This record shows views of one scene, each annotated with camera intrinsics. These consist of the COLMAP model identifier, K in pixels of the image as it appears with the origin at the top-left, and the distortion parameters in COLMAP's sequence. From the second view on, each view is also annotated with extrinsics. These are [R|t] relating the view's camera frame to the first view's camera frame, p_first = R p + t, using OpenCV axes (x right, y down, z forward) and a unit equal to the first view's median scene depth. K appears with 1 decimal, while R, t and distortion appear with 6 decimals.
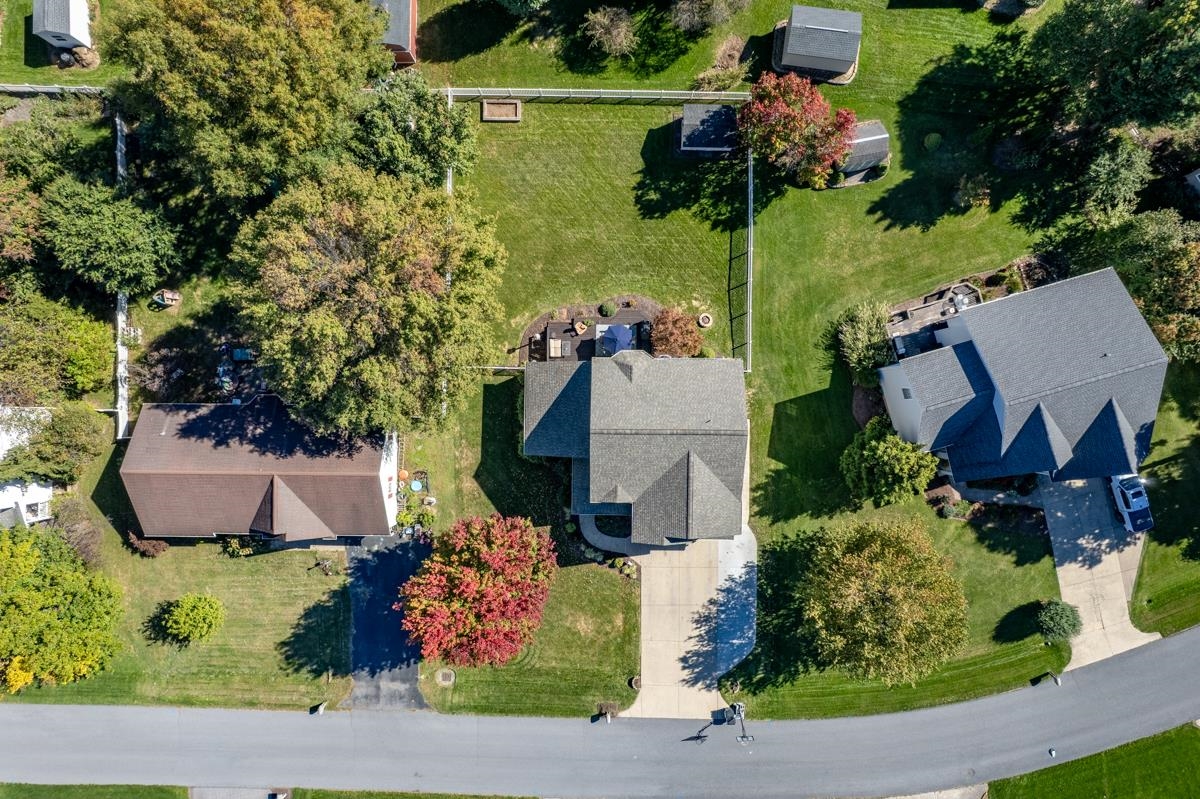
lens RADIAL K [[749.6, 0, 628.6], [0, 749.6, 393.1], [0, 0, 1]] dist [-0.021951, -0.001129]
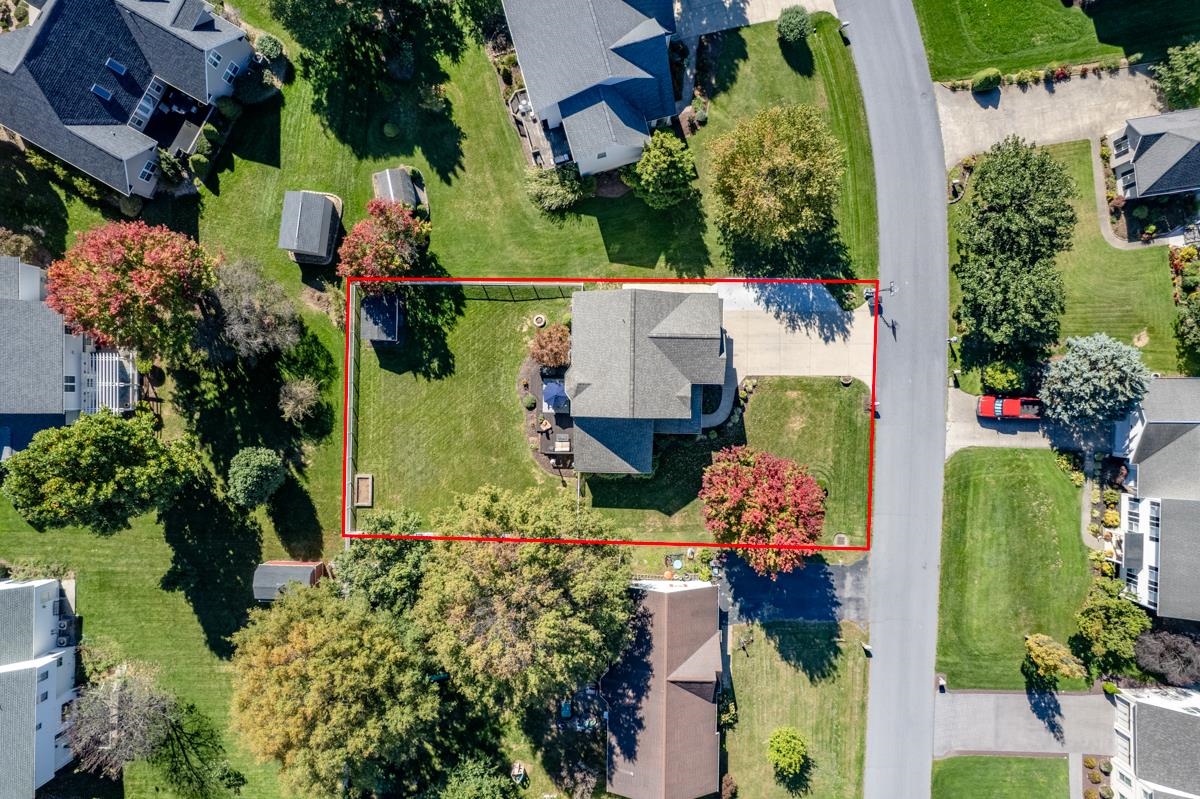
lens RADIAL K [[761.5, 0, 583.6], [0, 761.5, 391.7], [0, 0, 1]] dist [-0.044732, 0.050069]
pose [[0.004264, -0.999841, -0.017316, 0.011395], [0.999773, 0.004624, -0.020785, -0.001387], [0.020862, -0.017224, 0.999634, -0.215483]]
